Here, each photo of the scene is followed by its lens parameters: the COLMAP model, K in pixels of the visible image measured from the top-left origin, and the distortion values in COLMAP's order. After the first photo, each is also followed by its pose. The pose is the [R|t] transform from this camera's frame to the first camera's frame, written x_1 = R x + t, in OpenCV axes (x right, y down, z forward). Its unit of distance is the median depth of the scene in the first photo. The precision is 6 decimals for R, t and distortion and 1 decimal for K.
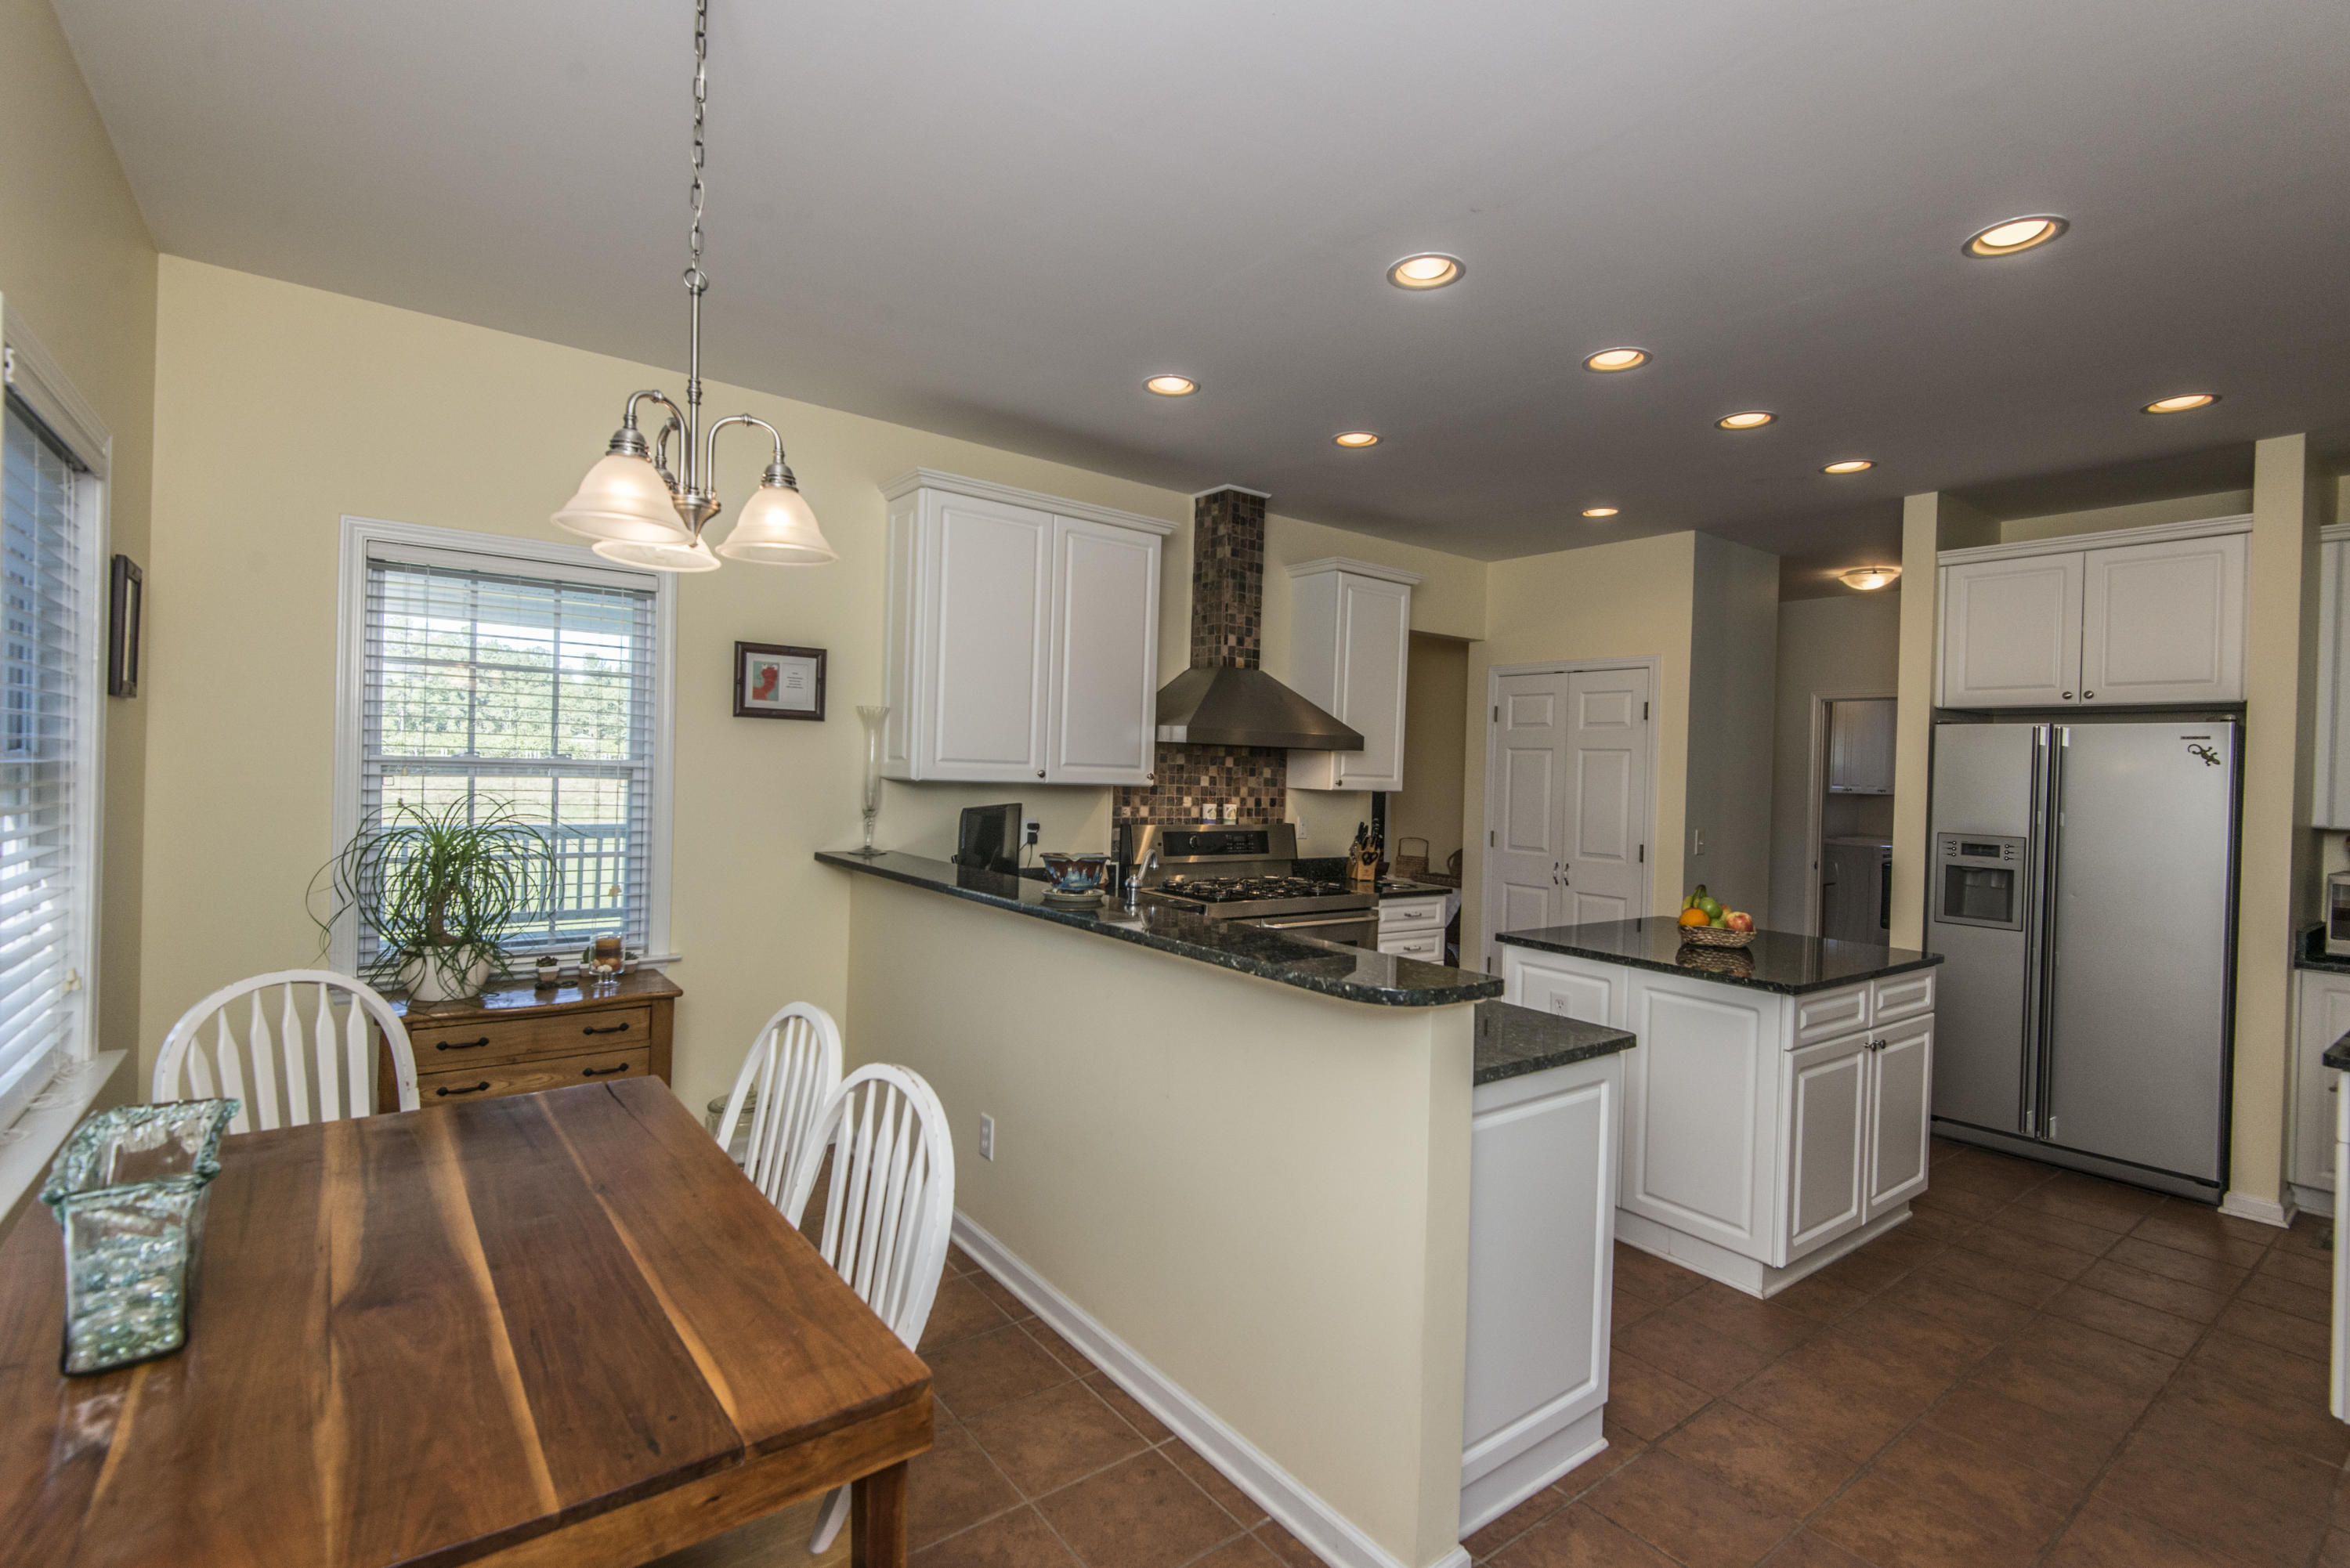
lens RADIAL K [[1059.3, 0, 1172.7], [0, 1059.3, 779.9], [0, 0, 1]] dist [0.017960, -0.008031]
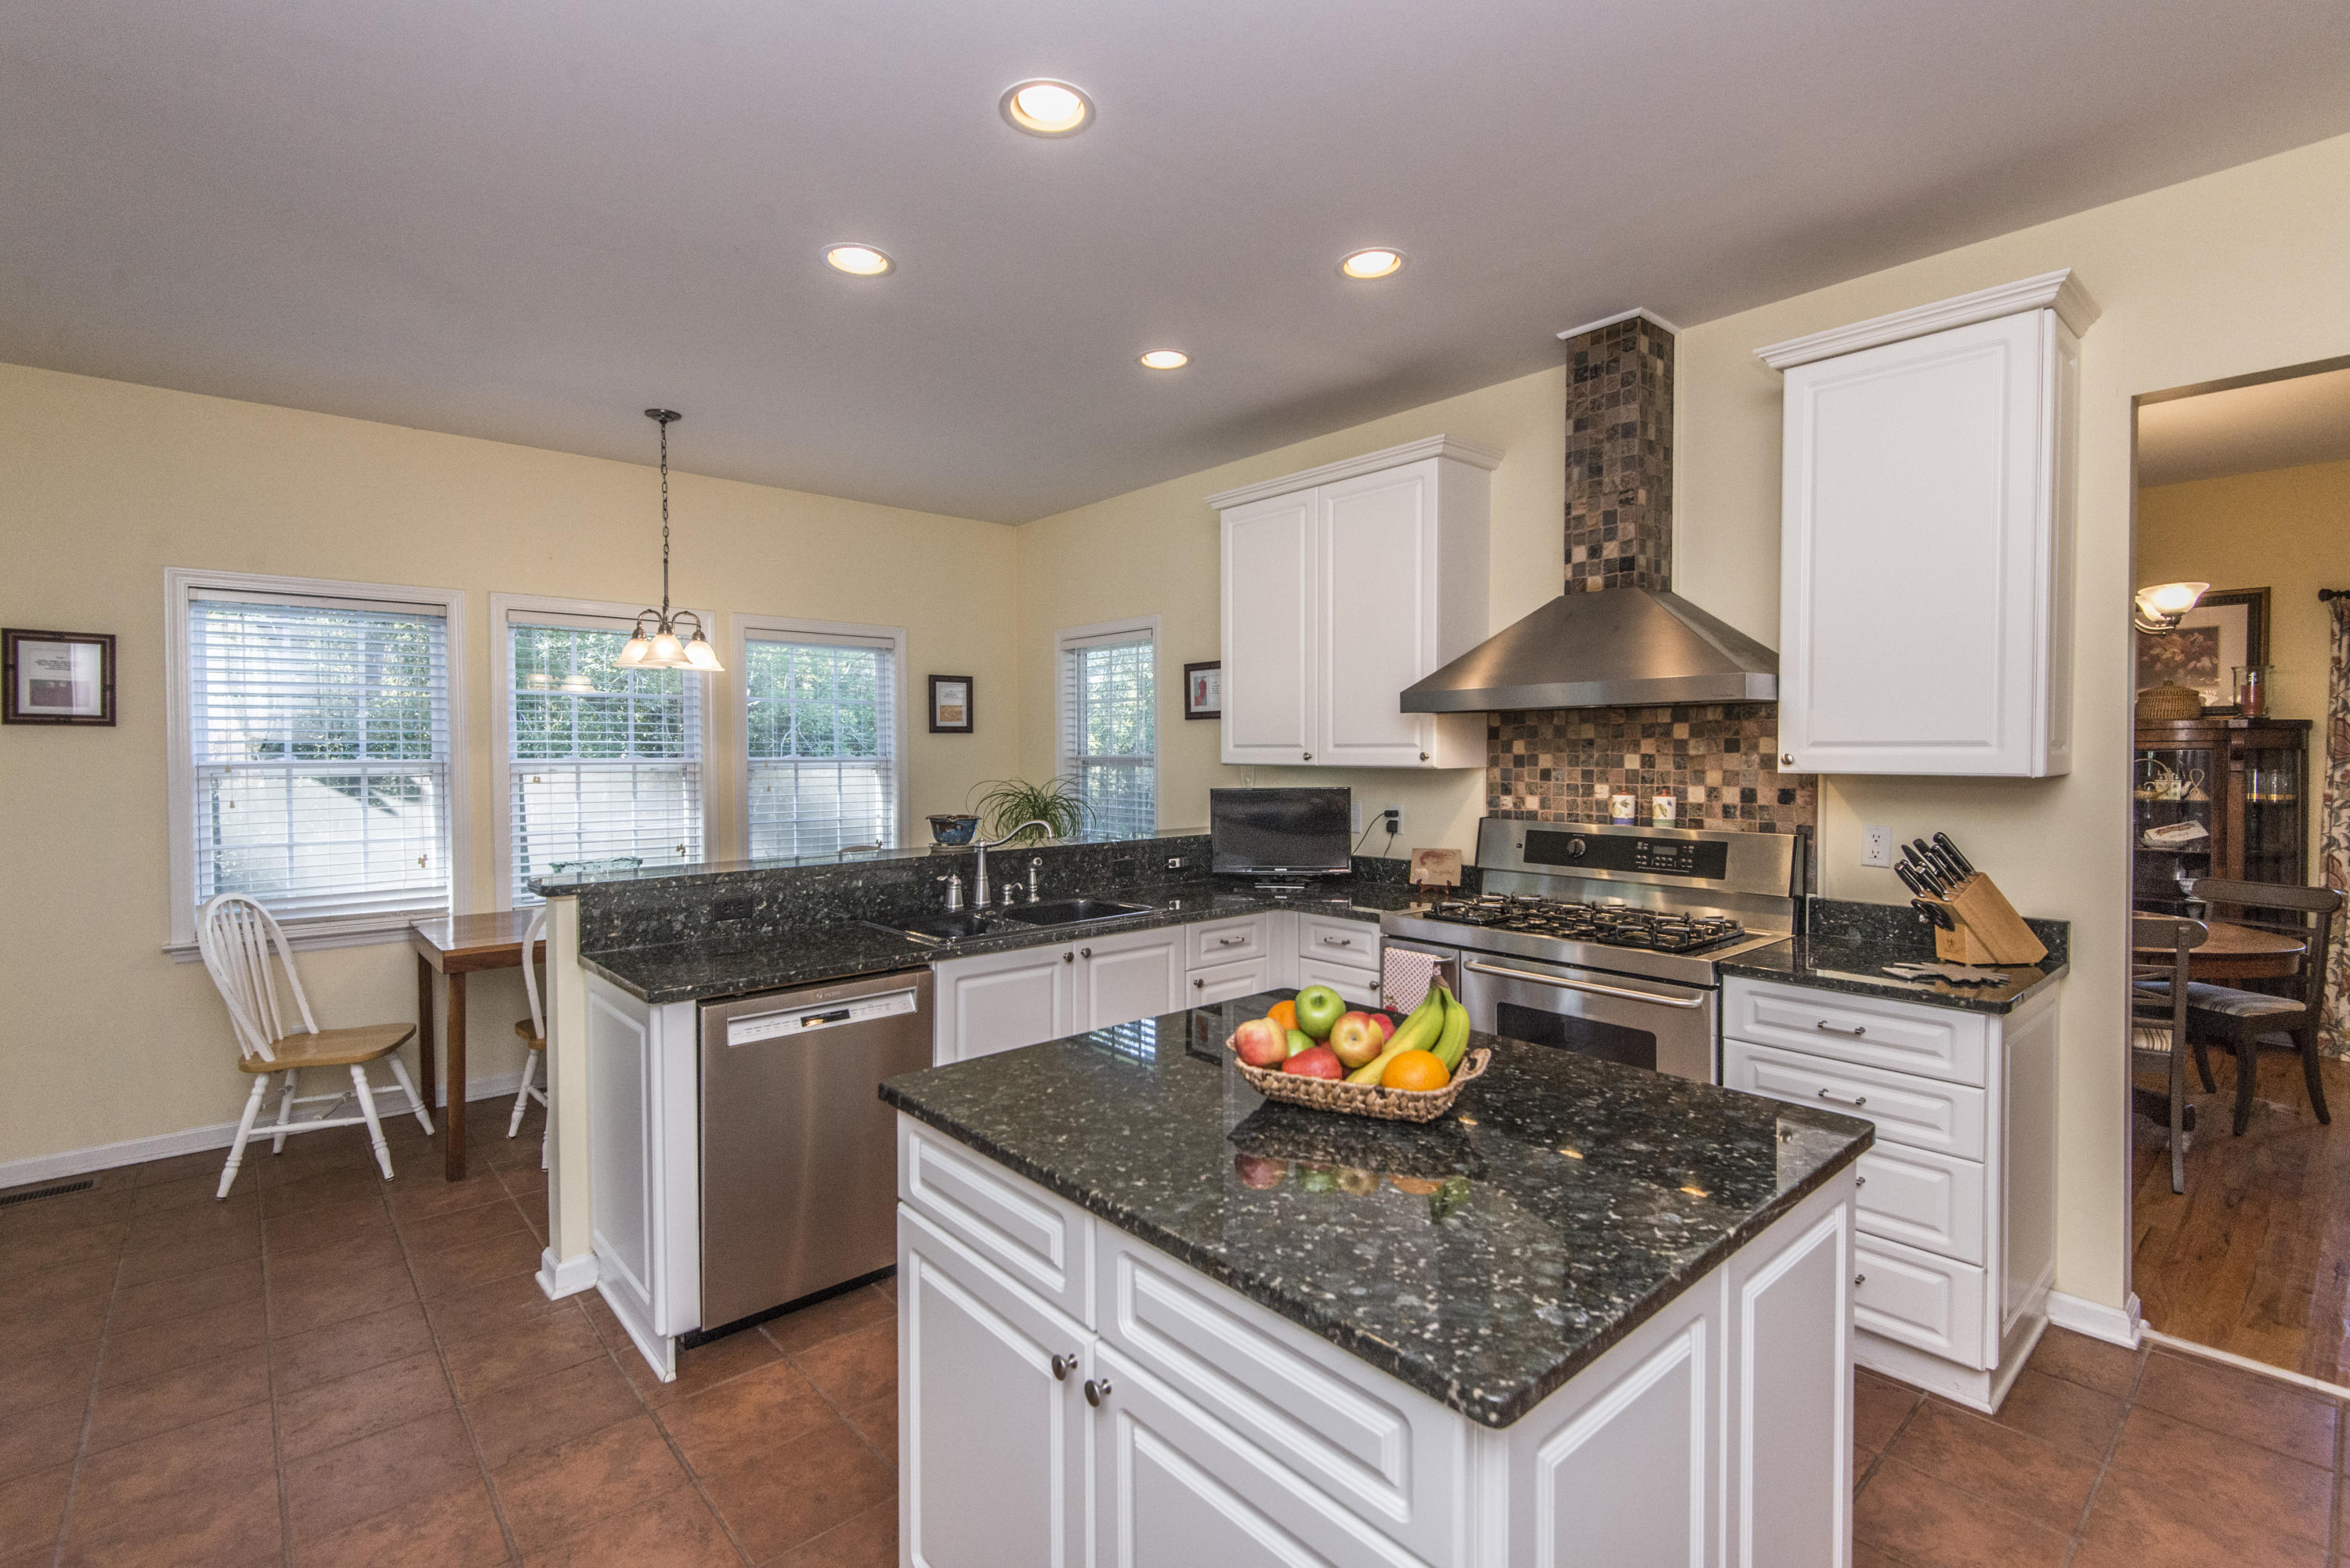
lens RADIAL K [[1059.3, 0, 1171.9], [0, 1059.3, 781.6], [0, 0, 1]] dist [0.017960, -0.008031]
pose [[0.070014, -0.002036, -0.997544, 0.824830], [-0.005258, 0.999983, -0.002410, 0.020431], [0.997532, 0.005414, 0.070002, 0.791214]]
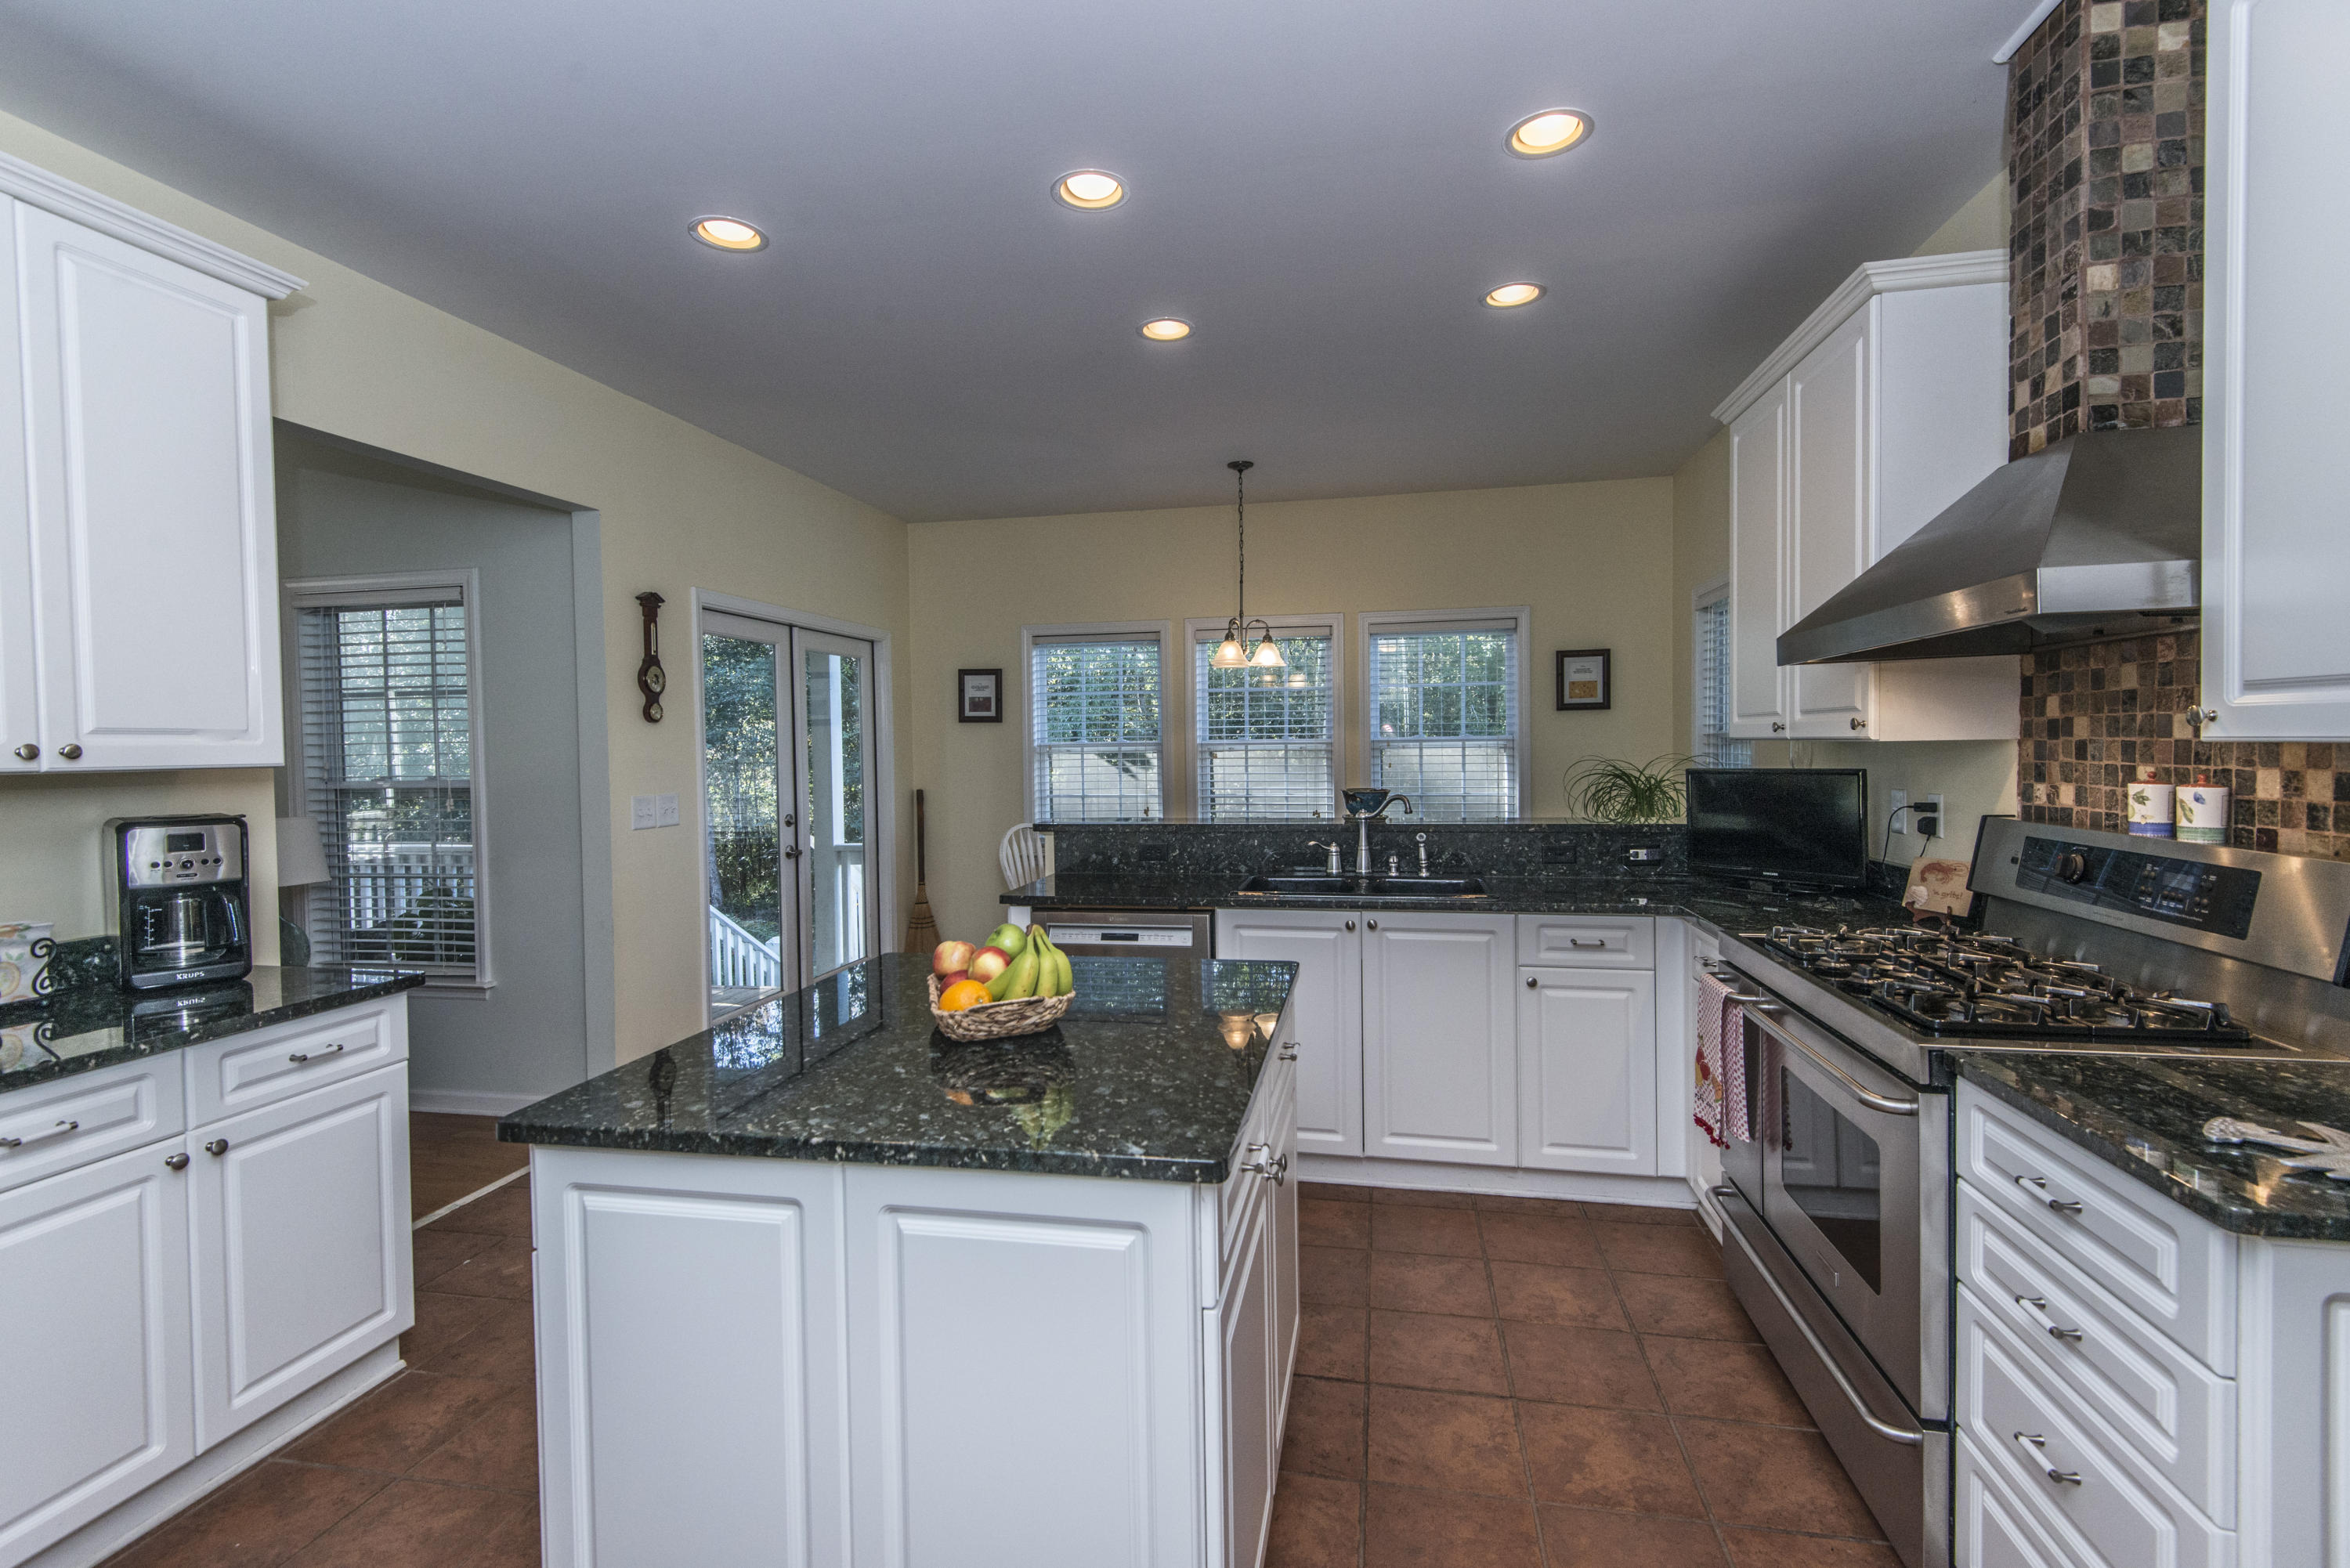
lens RADIAL K [[1059.3, 0, 1178.0], [0, 1059.3, 769.1], [0, 0, 1]] dist [0.017960, -0.008031]
pose [[-0.748895, -0.005206, -0.662668, 0.682000], [-0.016902, 0.999794, 0.011247, 0.022393], [0.662473, 0.019623, -0.748829, 1.259632]]
